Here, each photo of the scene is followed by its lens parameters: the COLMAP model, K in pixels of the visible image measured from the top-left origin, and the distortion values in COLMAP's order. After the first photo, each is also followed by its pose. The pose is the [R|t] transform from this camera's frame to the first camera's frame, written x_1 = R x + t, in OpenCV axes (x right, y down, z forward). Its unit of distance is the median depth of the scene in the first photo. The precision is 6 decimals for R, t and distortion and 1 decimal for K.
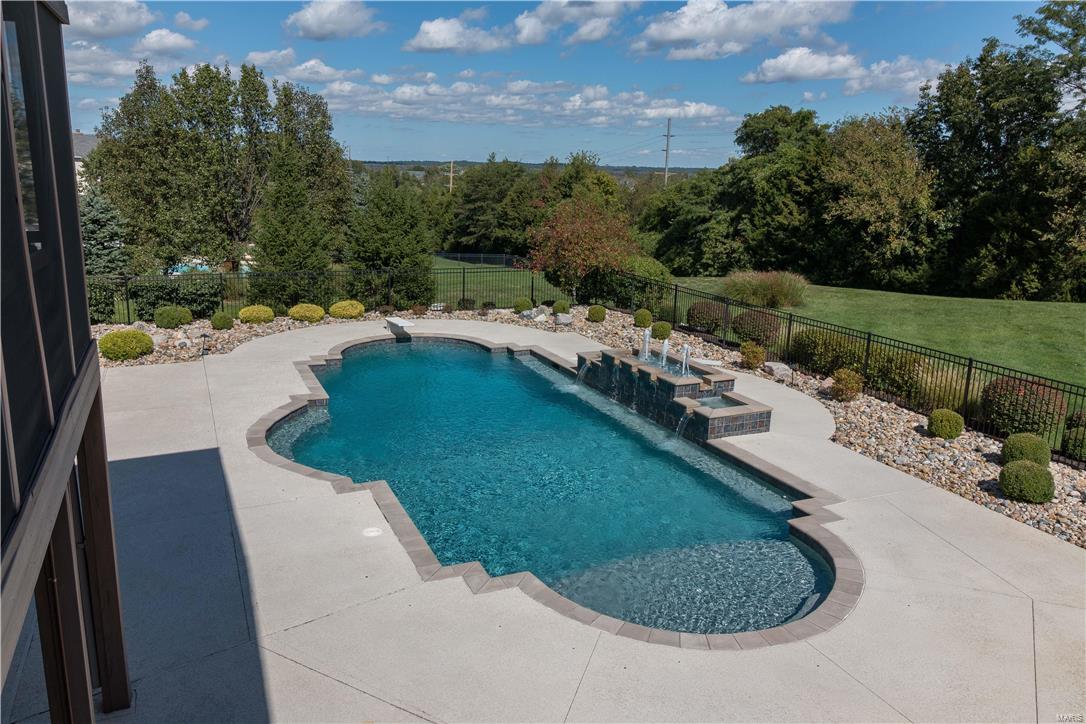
lens RADIAL K [[785.6, 0, 535.6], [0, 785.6, 361.3], [0, 0, 1]] dist [0.005368, -0.006782]
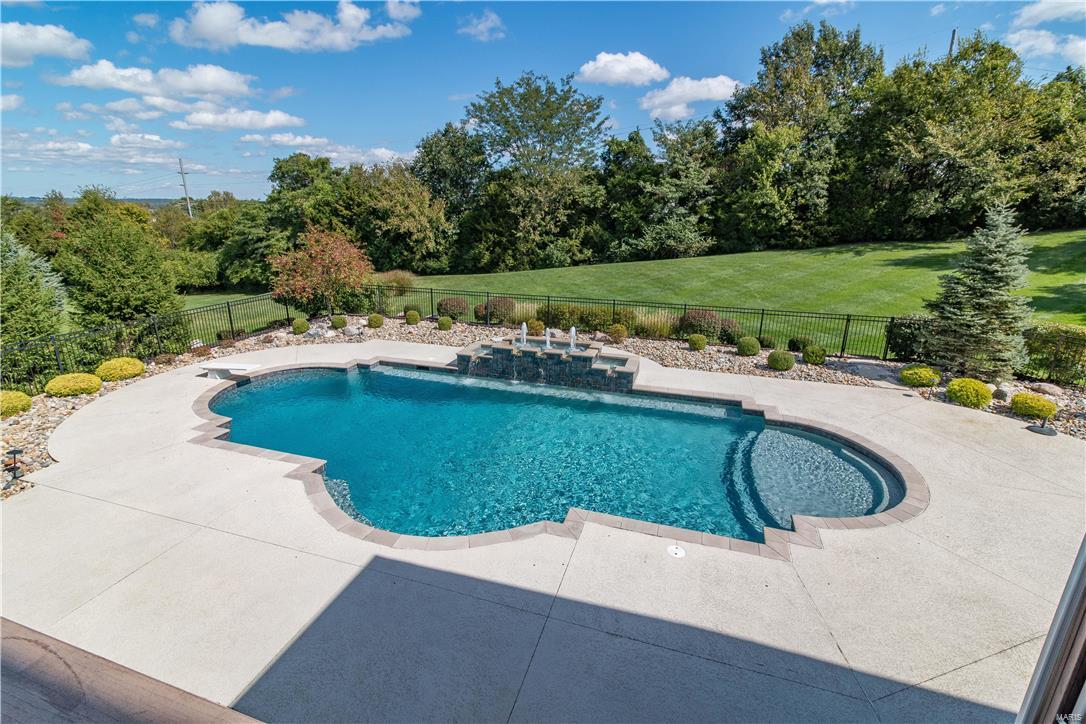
lens RADIAL K [[494.6, 0, 536.1], [0, 494.6, 355.7], [0, 0, 1]] dist [0.005192, -0.002230]
pose [[0.678005, -0.236961, 0.695815, -0.181289], [0.188306, 0.971017, 0.147195, -0.043773], [-0.710528, 0.031227, 0.702976, 0.158372]]
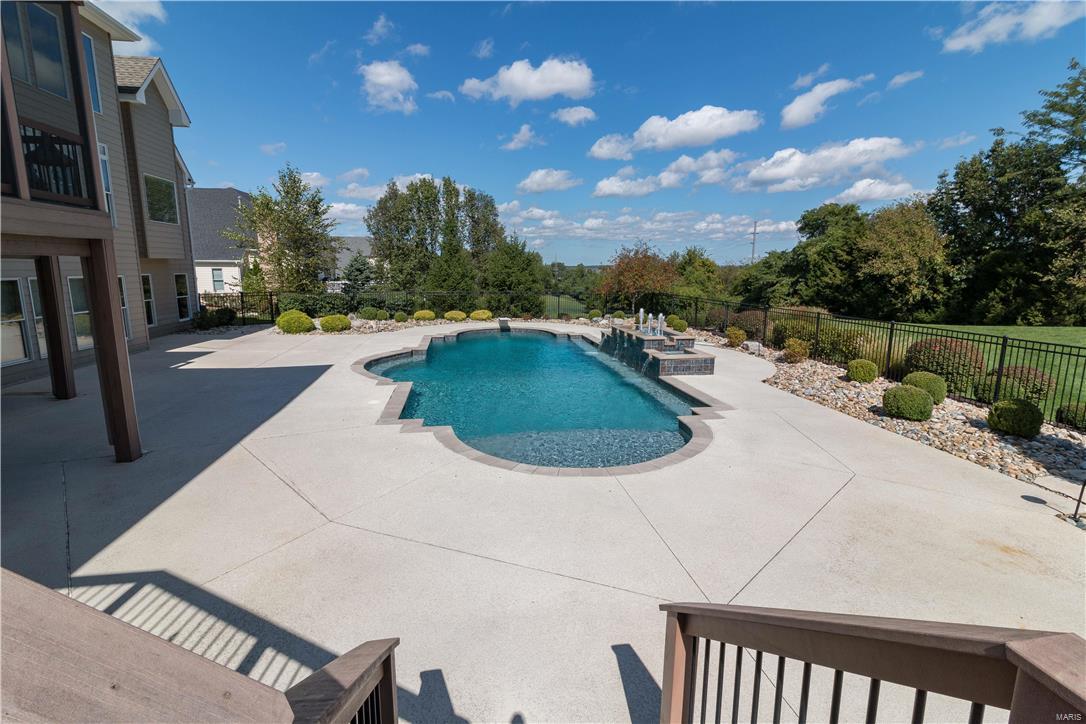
lens RADIAL K [[494.6, 0, 539.7], [0, 494.6, 361.5], [0, 0, 1]] dist [0.005192, -0.002230]
pose [[0.964500, 0.027846, -0.262612, 0.081938], [-0.042353, 0.997864, -0.049743, 0.042482], [0.260666, 0.059100, 0.963618, 0.042957]]
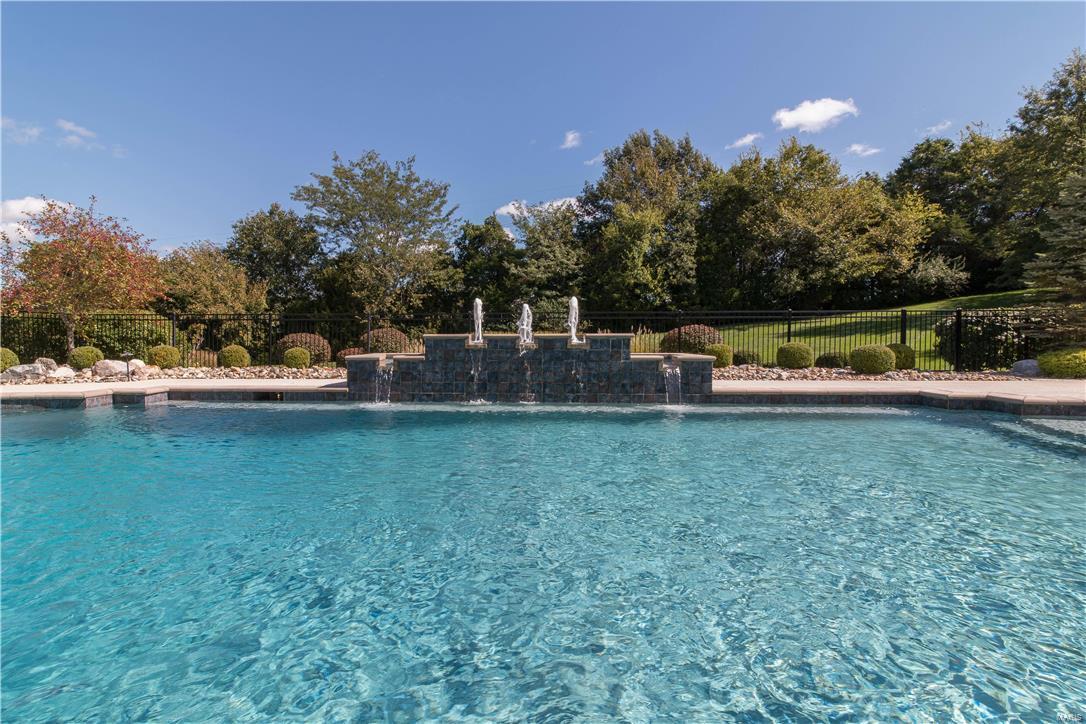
lens RADIAL K [[520.0, 0, 491.1], [0, 520.0, 353.4], [0, 0, 1]] dist [0.005993, 0.000787]
pose [[0.471831, -0.050663, 0.880232, -0.111343], [0.219742, 0.973602, -0.061751, 0.016274], [-0.853867, 0.222560, 0.470508, 0.314848]]
